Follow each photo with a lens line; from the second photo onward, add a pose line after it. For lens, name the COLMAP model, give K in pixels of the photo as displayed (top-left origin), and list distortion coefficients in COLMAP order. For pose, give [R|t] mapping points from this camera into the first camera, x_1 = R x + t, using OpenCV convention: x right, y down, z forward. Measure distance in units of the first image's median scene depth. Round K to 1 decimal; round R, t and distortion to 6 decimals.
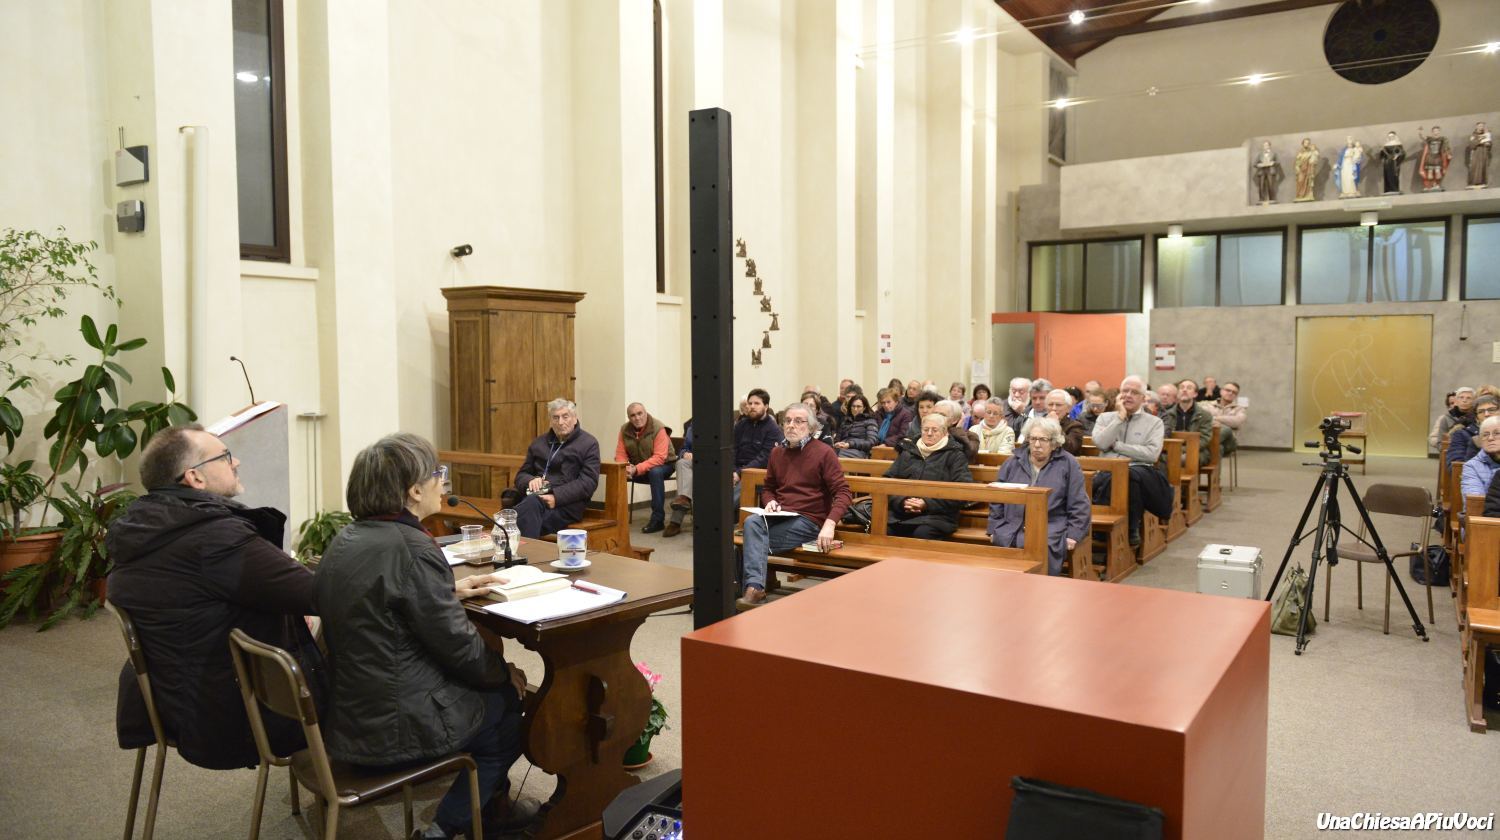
lens RADIAL K [[1036.1, 0, 749.4], [0, 1036.1, 419.6], [0, 0, 1]] dist [0.001830, -0.000179]
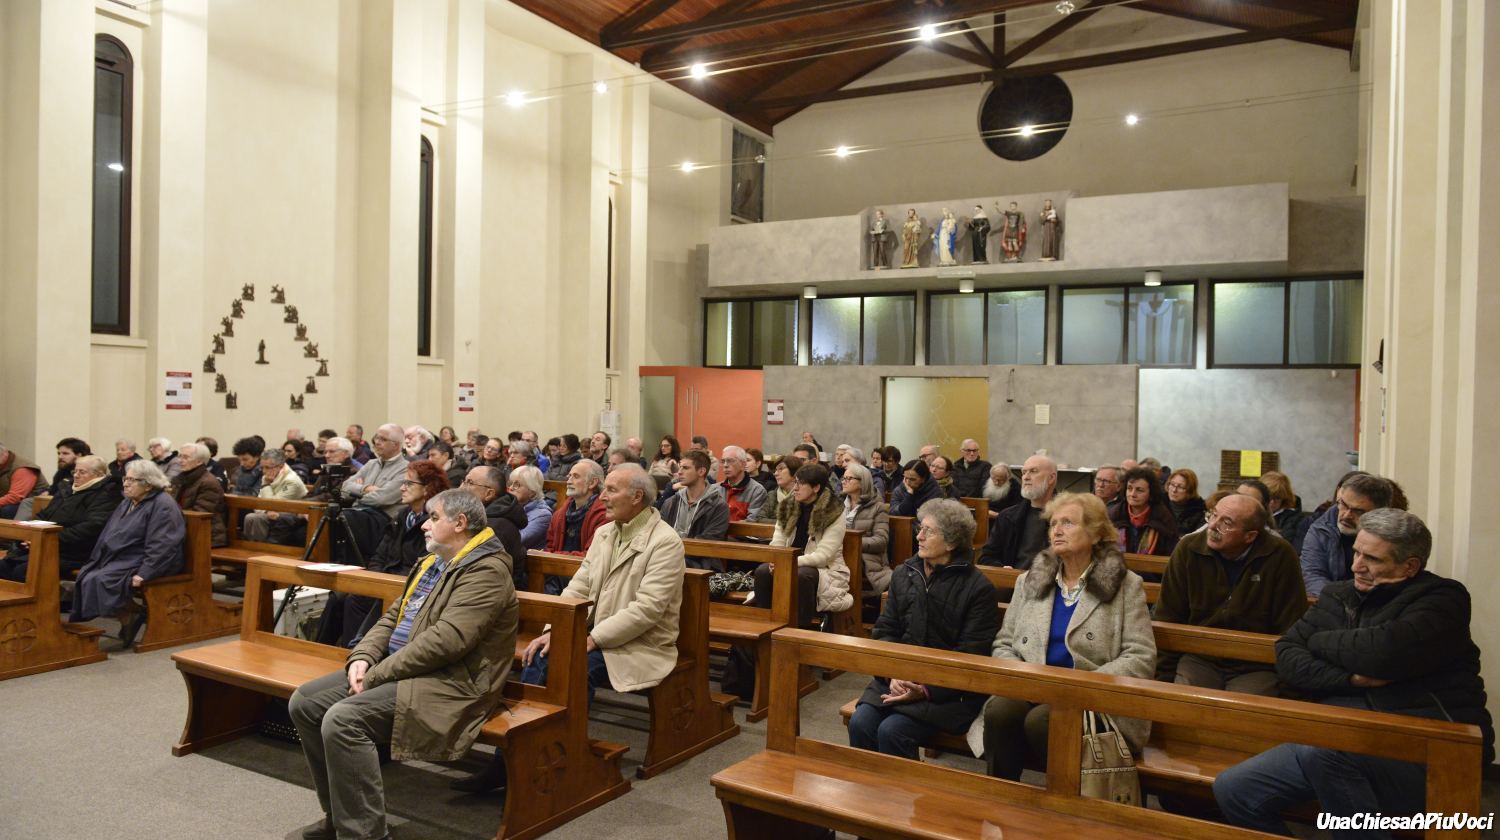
lens RADIAL K [[1036.1, 0, 753.9], [0, 1036.1, 422.9], [0, 0, 1]] dist [0.001830, -0.000179]
pose [[0.997416, 0.022301, 0.068297, 0.325618], [-0.019131, 0.998724, -0.046733, -0.000779], [-0.069252, 0.045305, 0.996570, -0.033475]]
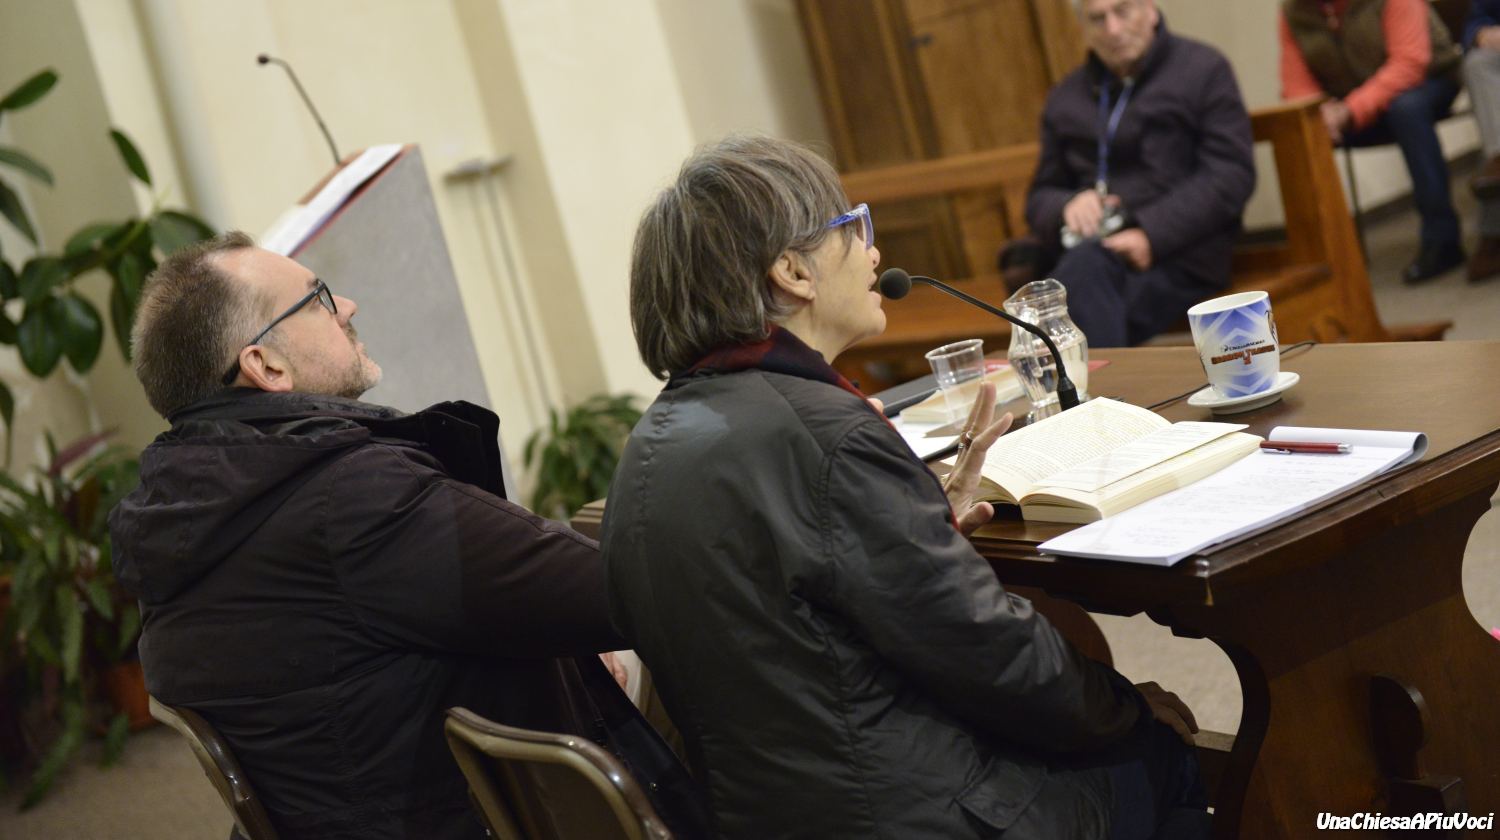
lens RADIAL K [[2914.4, 0, 751.4], [0, 2914.4, 420.2], [0, 0, 1]] dist [0.063301, 0.000000]
pose [[0.926777, -0.195162, -0.320929, -0.005063], [0.238568, 0.965794, 0.101623, 0.003865], [0.290119, -0.170745, 0.941635, 0.001525]]
